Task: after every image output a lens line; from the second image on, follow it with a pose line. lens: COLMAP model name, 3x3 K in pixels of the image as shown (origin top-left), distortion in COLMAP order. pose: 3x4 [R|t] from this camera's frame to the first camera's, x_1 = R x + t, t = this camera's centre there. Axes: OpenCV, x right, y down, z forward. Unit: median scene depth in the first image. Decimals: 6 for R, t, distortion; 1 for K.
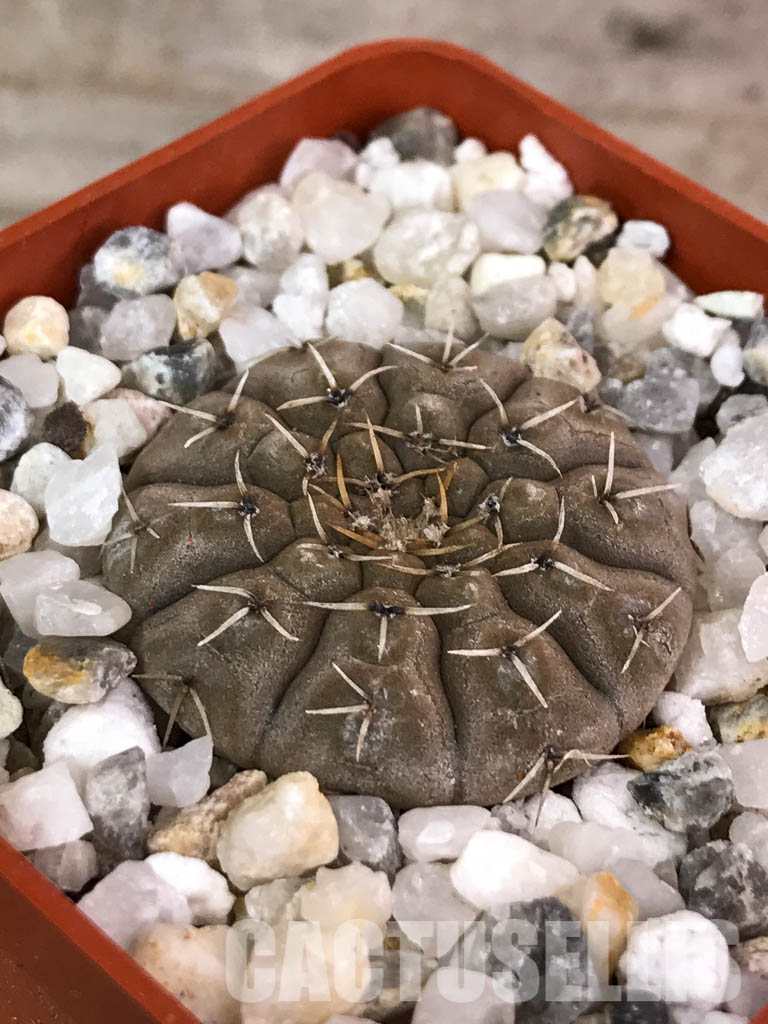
lens RADIAL K [[1822.8, 0, 384.0], [0, 1822.8, 512.0], [0, 0, 1]] dist [0.022281, -0.047247]
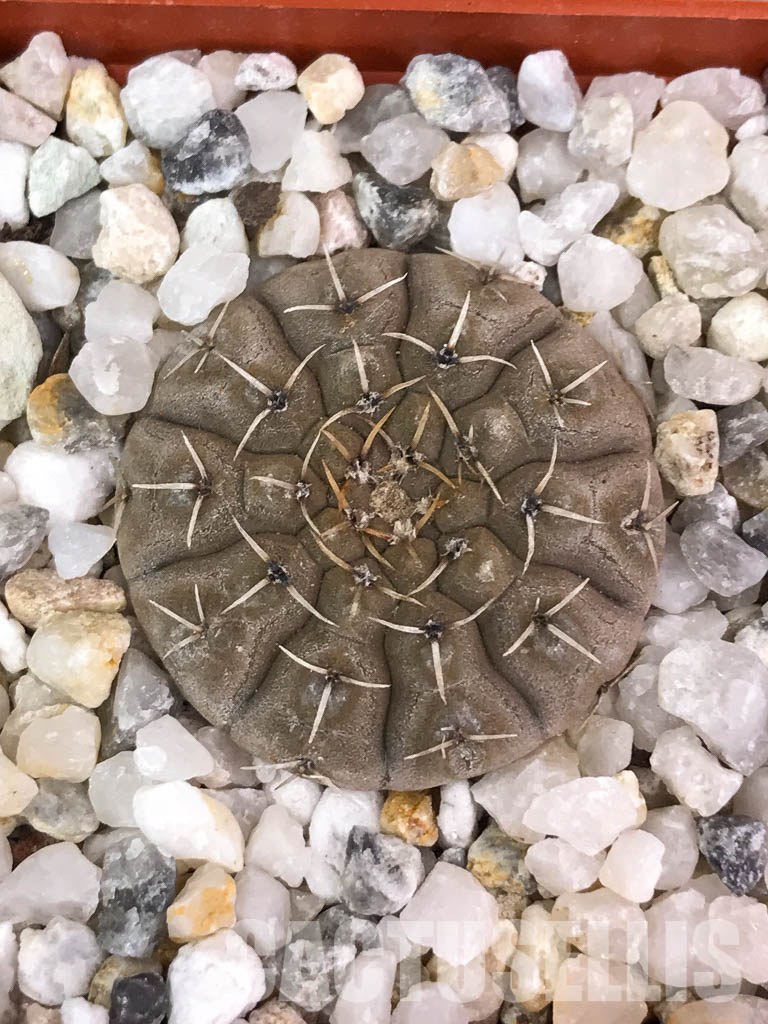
lens RADIAL K [[1822.8, 0, 384.0], [0, 1822.8, 512.0], [0, 0, 1]] dist [0.022281, -0.047247]
pose [[0.710199, 0.682600, -0.172266, 0.196426], [-0.562852, 0.697524, 0.443460, -0.461903], [0.422865, -0.217985, 0.879584, 0.063906]]
